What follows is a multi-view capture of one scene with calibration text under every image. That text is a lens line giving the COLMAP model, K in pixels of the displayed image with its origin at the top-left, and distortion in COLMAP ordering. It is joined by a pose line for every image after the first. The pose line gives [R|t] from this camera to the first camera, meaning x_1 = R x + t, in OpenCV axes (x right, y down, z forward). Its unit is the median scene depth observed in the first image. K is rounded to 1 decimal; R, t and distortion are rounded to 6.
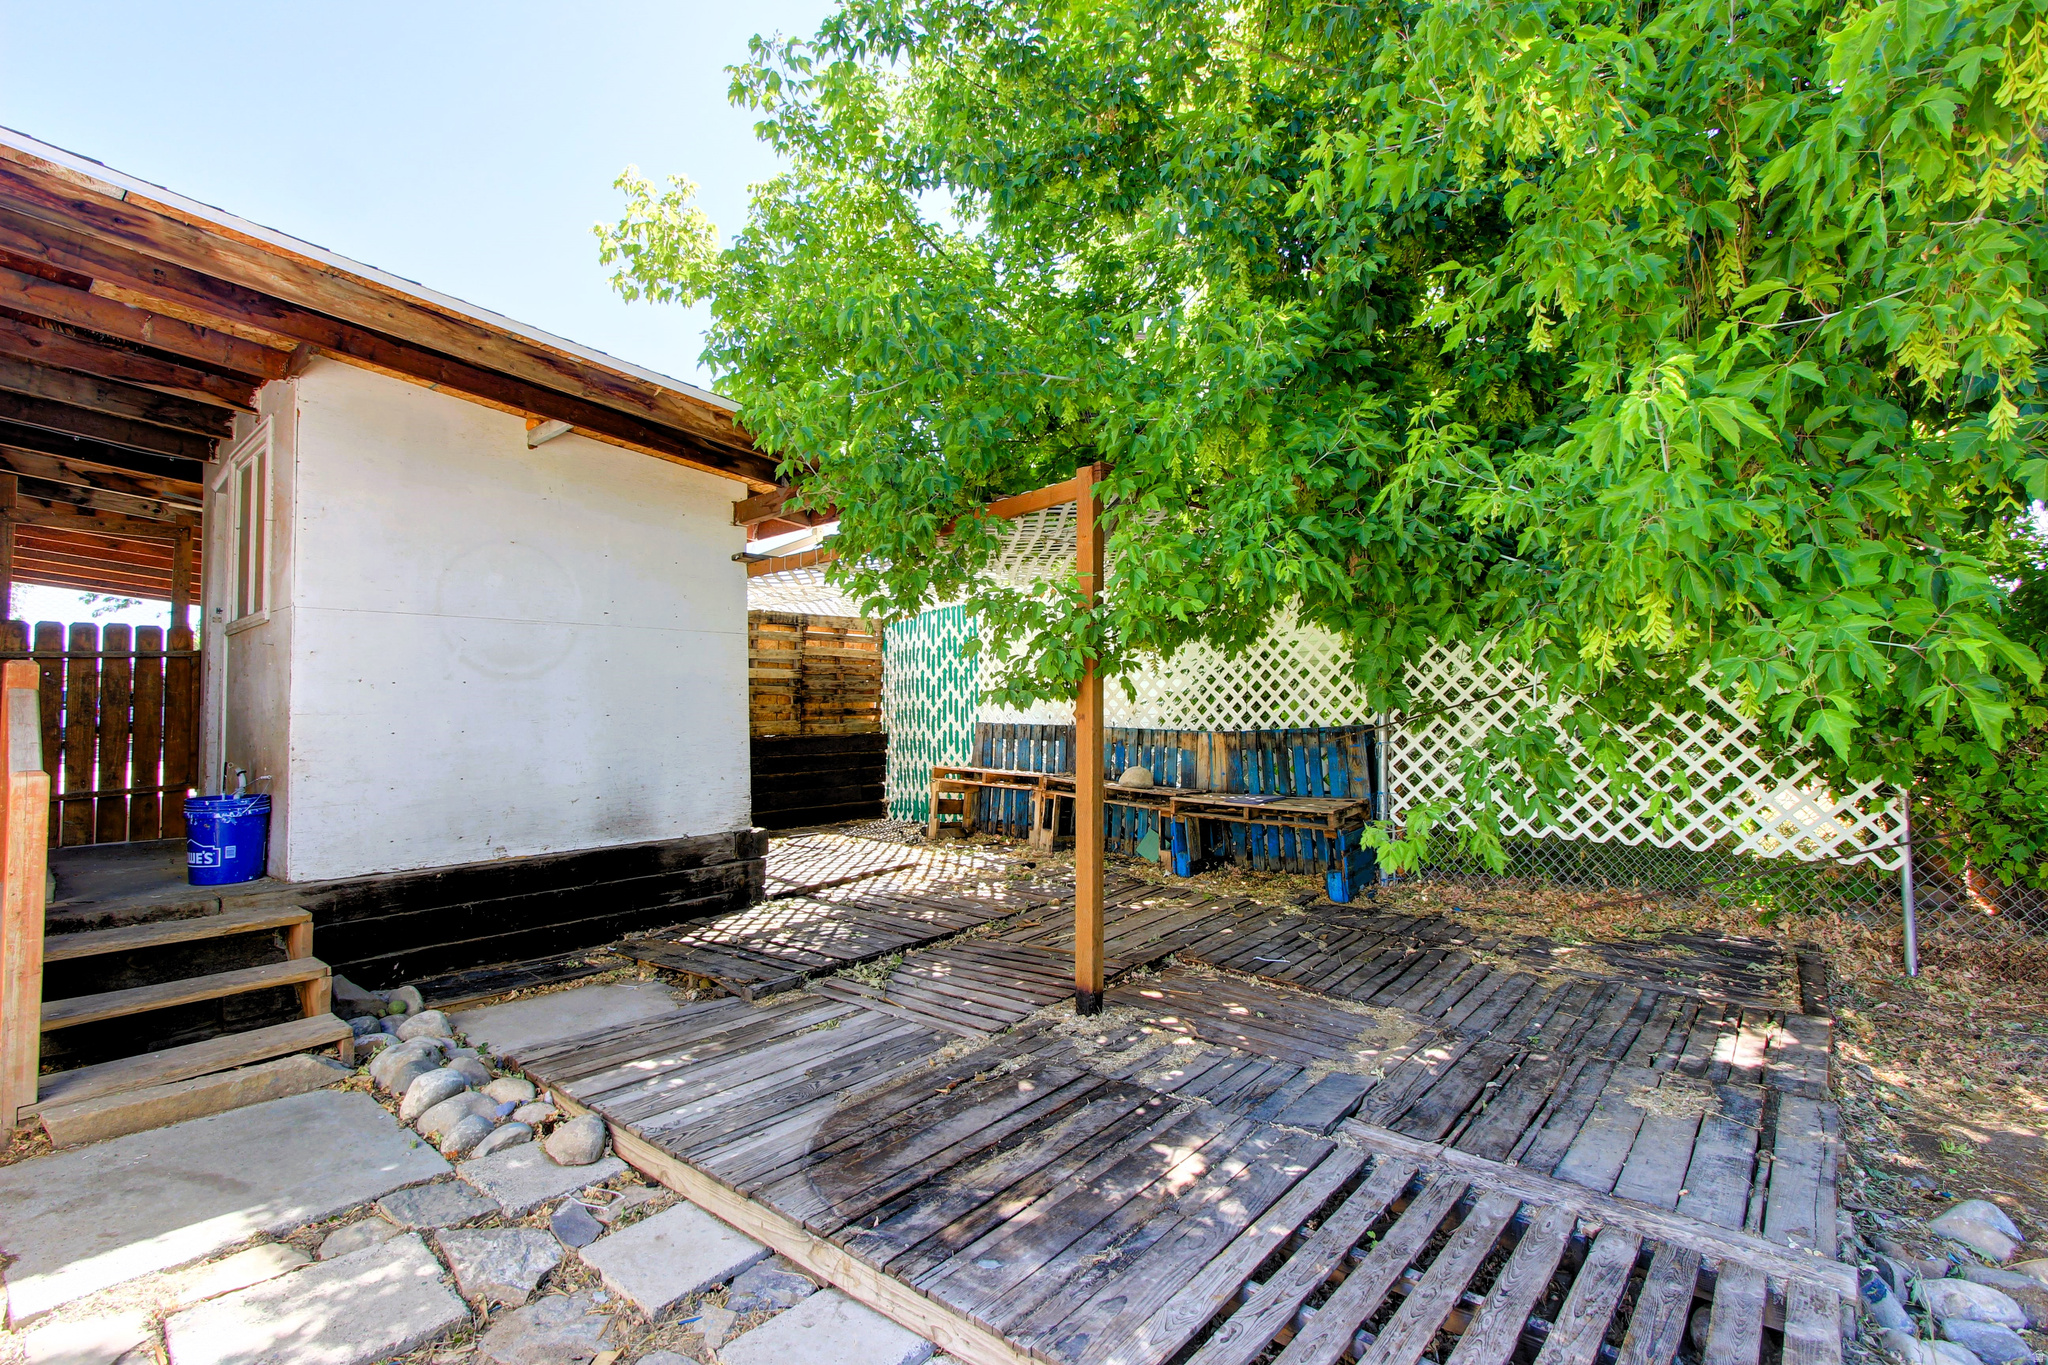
lens RADIAL K [[899.6, 0, 1024.0], [0, 899.6, 682.5], [0, 0, 1]] dist [-0.001125, -0.000051]
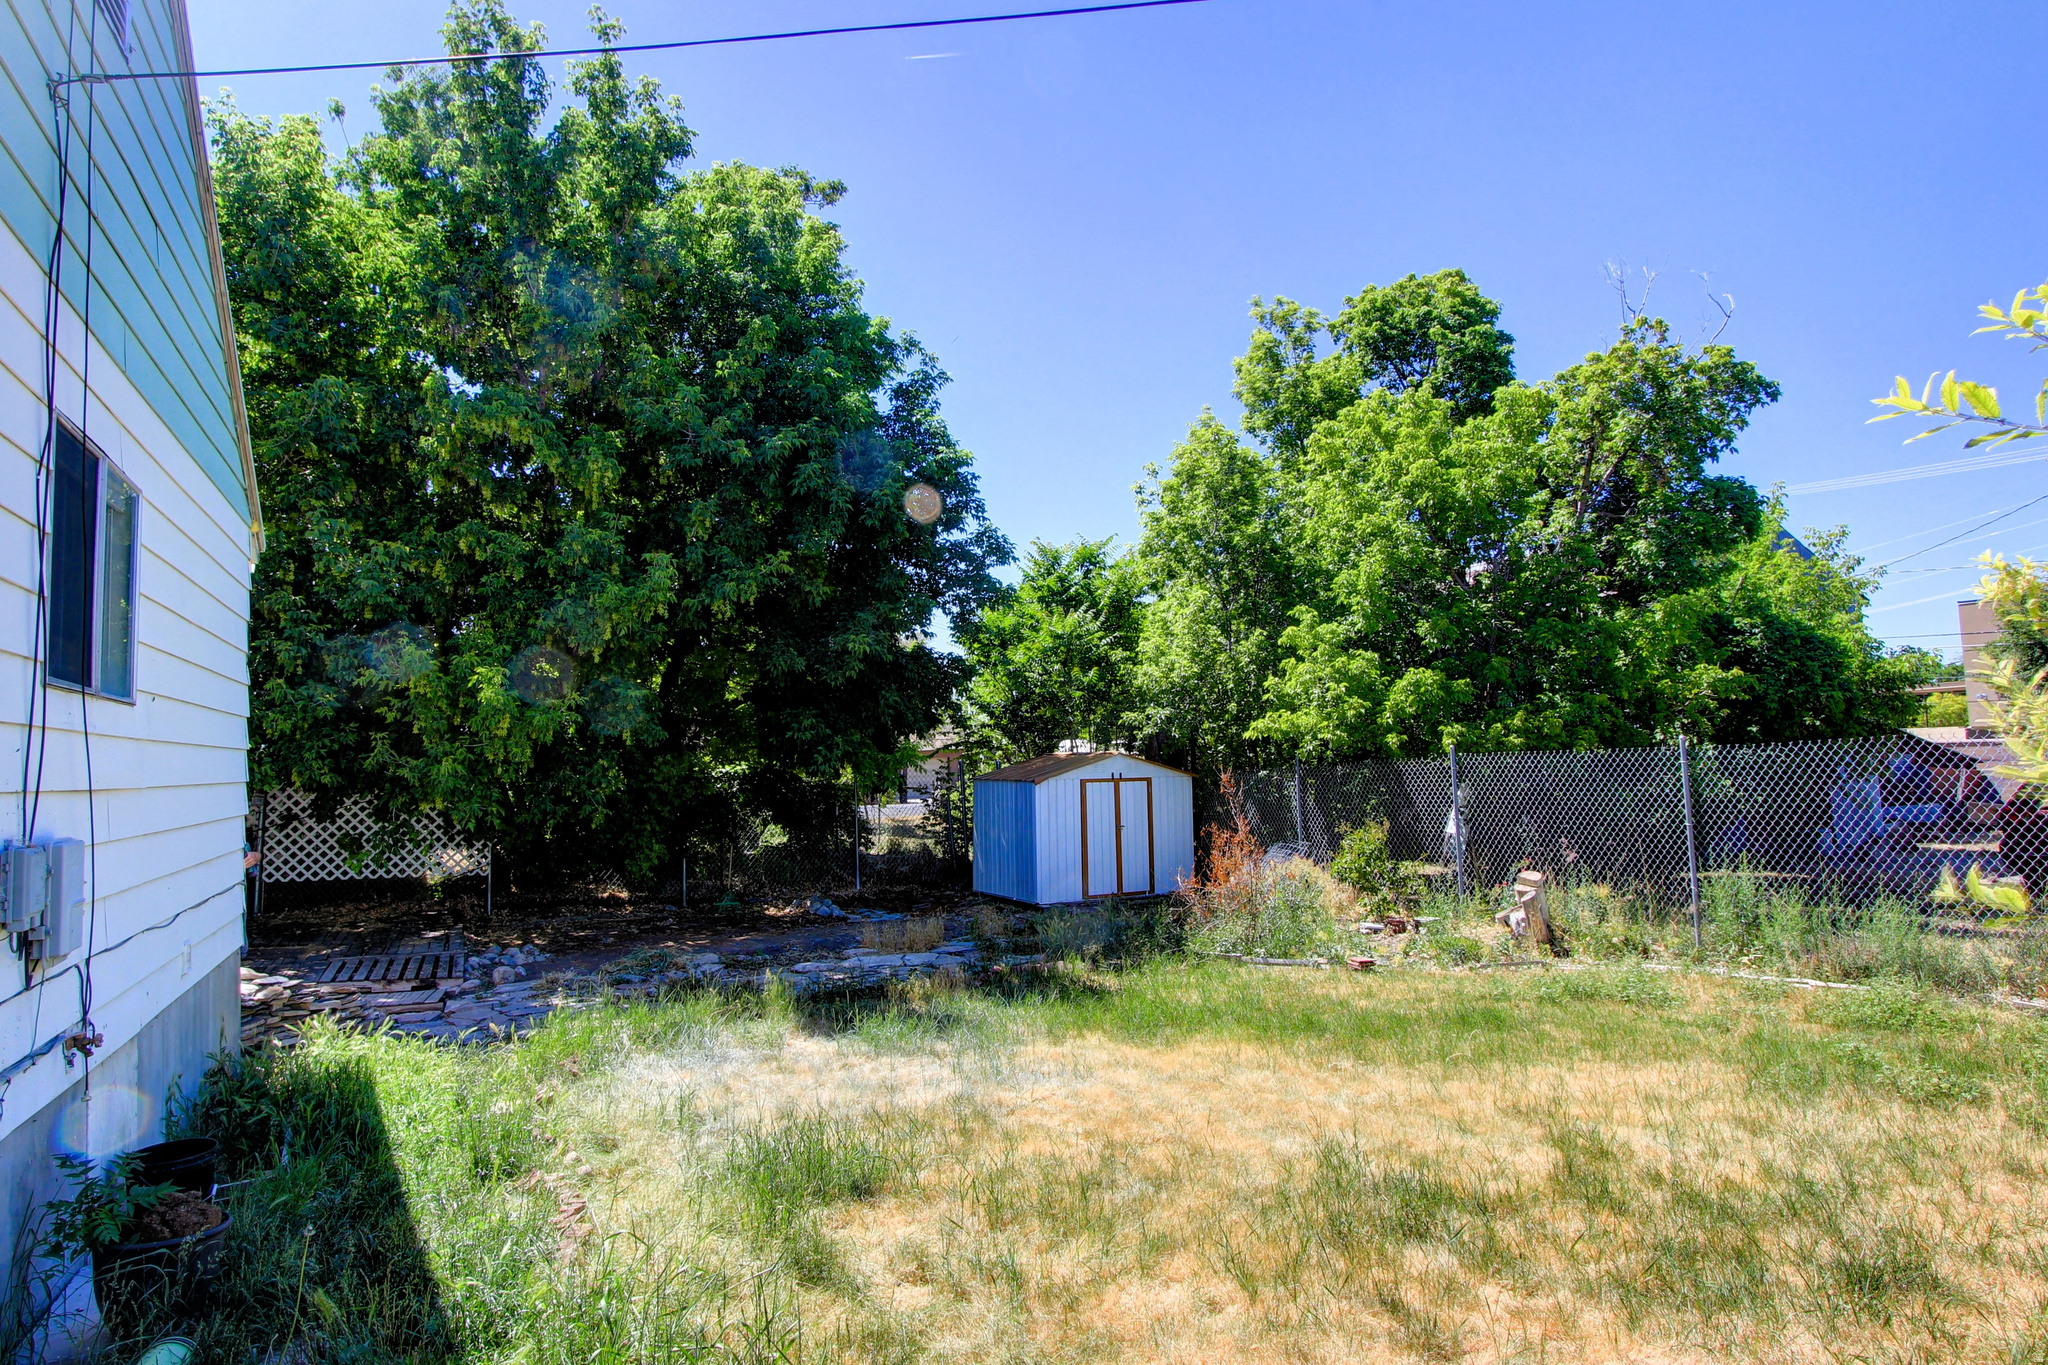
lens RADIAL K [[1176.1, 0, 1024.0], [0, 1176.1, 682.5], [0, 0, 1]] dist [-0.001813, 0.000256]
pose [[0.384037, 0.057827, 0.921505, -1.758917], [-0.027096, 0.998313, -0.051354, -0.238885], [-0.922920, -0.005247, 0.384956, -1.919038]]
